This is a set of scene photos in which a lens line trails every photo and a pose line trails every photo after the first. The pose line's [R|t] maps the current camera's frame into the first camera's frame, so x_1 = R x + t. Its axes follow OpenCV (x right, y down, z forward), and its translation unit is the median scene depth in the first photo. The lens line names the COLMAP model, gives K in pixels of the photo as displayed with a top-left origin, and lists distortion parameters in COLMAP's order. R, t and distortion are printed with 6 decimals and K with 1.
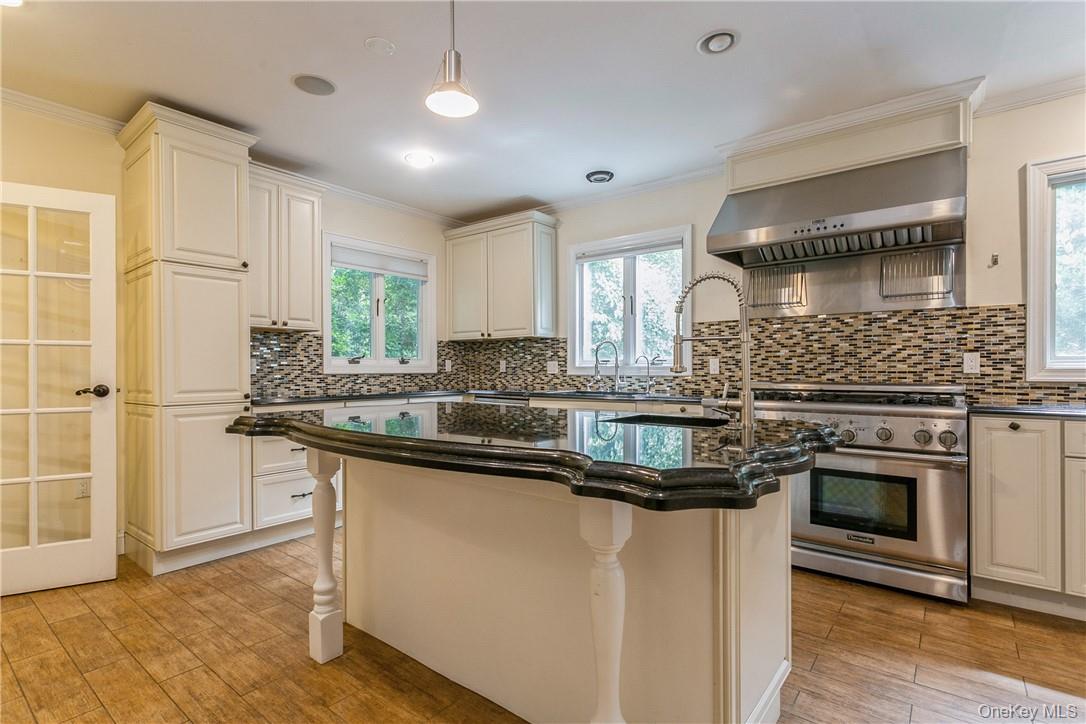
lens RADIAL K [[526.4, 0, 540.3], [0, 526.4, 370.1], [0, 0, 1]] dist [0.011103, 0.000652]
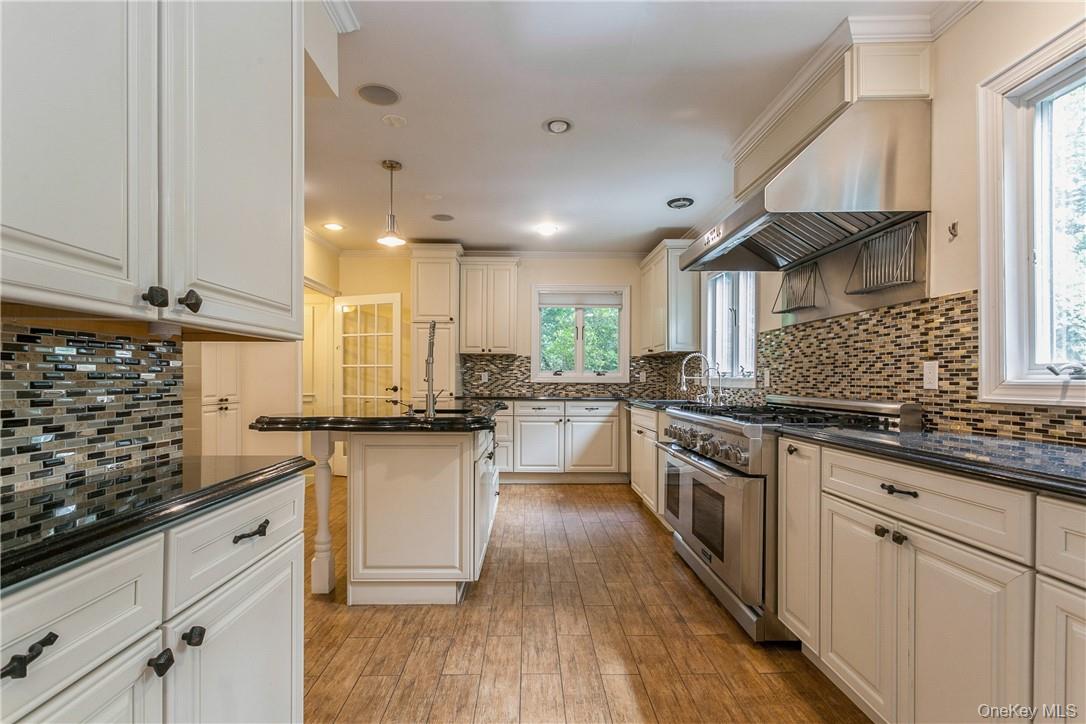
lens RADIAL K [[525.1, 0, 539.8], [0, 525.1, 381.9], [0, 0, 1]] dist [0.010566, 0.005535]
pose [[0.639242, 0.009775, -0.768943, 0.902069], [-0.009150, 0.999945, 0.005105, -0.002559], [0.768951, 0.003772, 0.639297, 0.104957]]
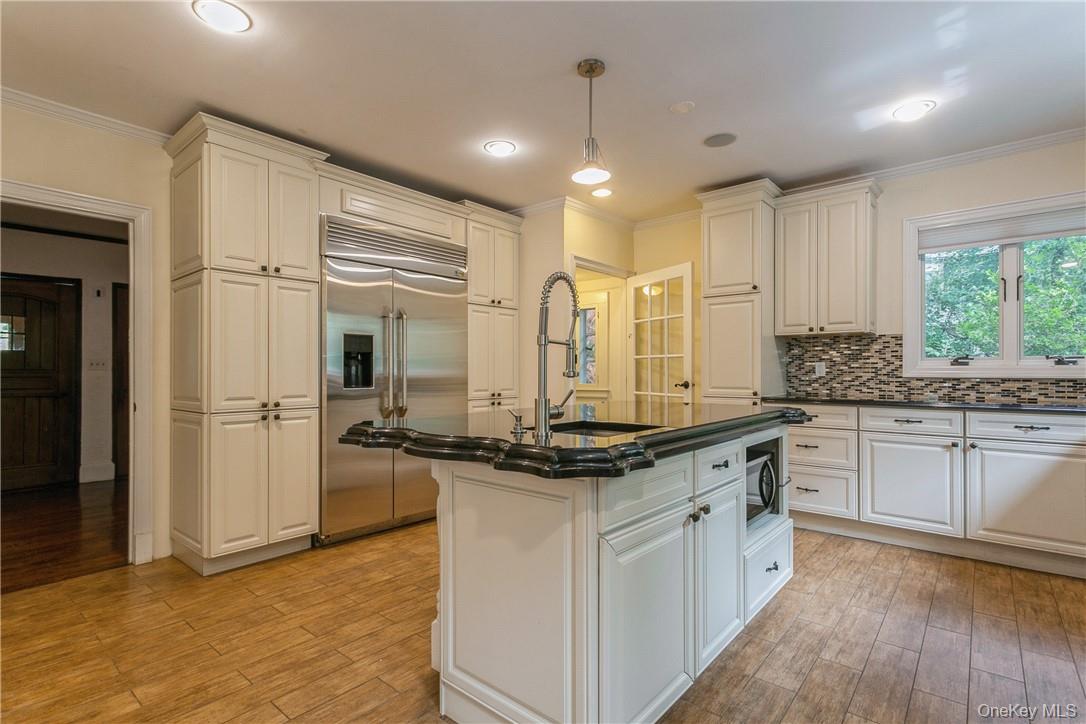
lens RADIAL K [[526.7, 0, 537.2], [0, 526.7, 367.2], [0, 0, 1]] dist [0.008562, 0.001682]
pose [[-0.033590, -0.004939, -0.999423, 0.645150], [-0.003575, 0.999982, -0.004821, -0.003997], [0.999429, 0.003411, -0.033607, 0.495277]]
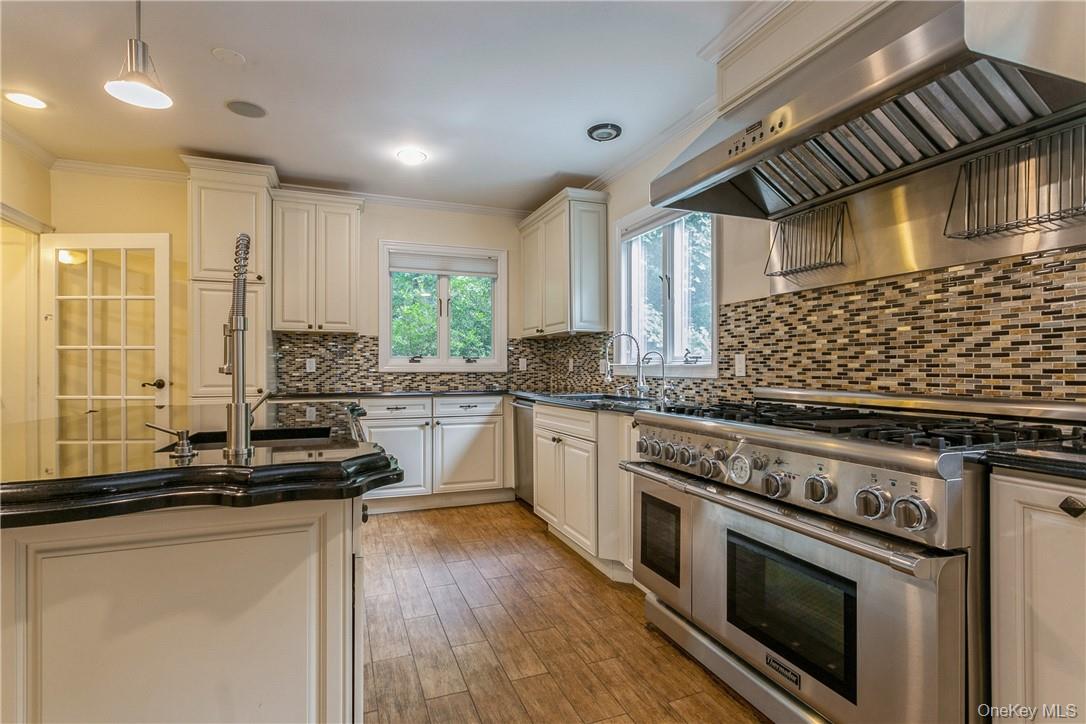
lens RADIAL K [[526.7, 0, 537.2], [0, 526.7, 367.2], [0, 0, 1]] dist [0.008562, 0.001682]
pose [[0.859182, 0.002207, -0.511665, 0.521818], [-0.003955, 0.999989, -0.002327, -0.002084], [0.511655, 0.004023, 0.859182, 0.293263]]
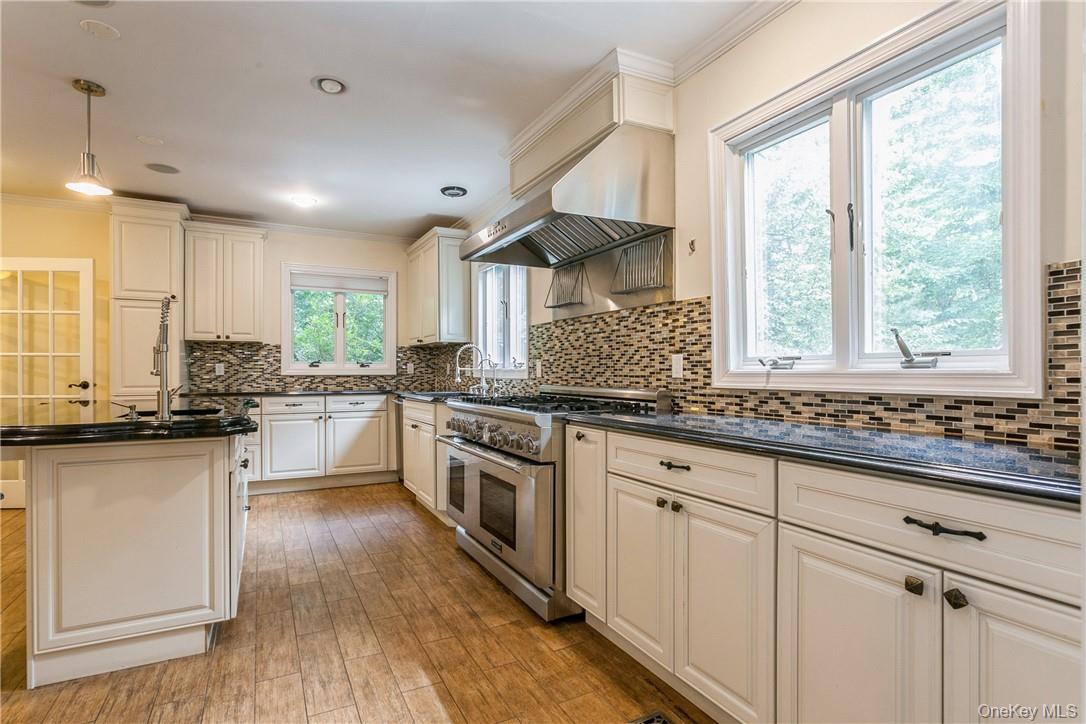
lens RADIAL K [[541.5, 0, 535.7], [0, 541.5, 372.0], [0, 0, 1]] dist [-0.004425, 0.006388]
pose [[0.909479, 0.002679, -0.415741, 0.850258], [-0.003106, 0.999995, -0.000351, -0.002273], [0.415738, 0.001611, 0.909483, 0.087228]]
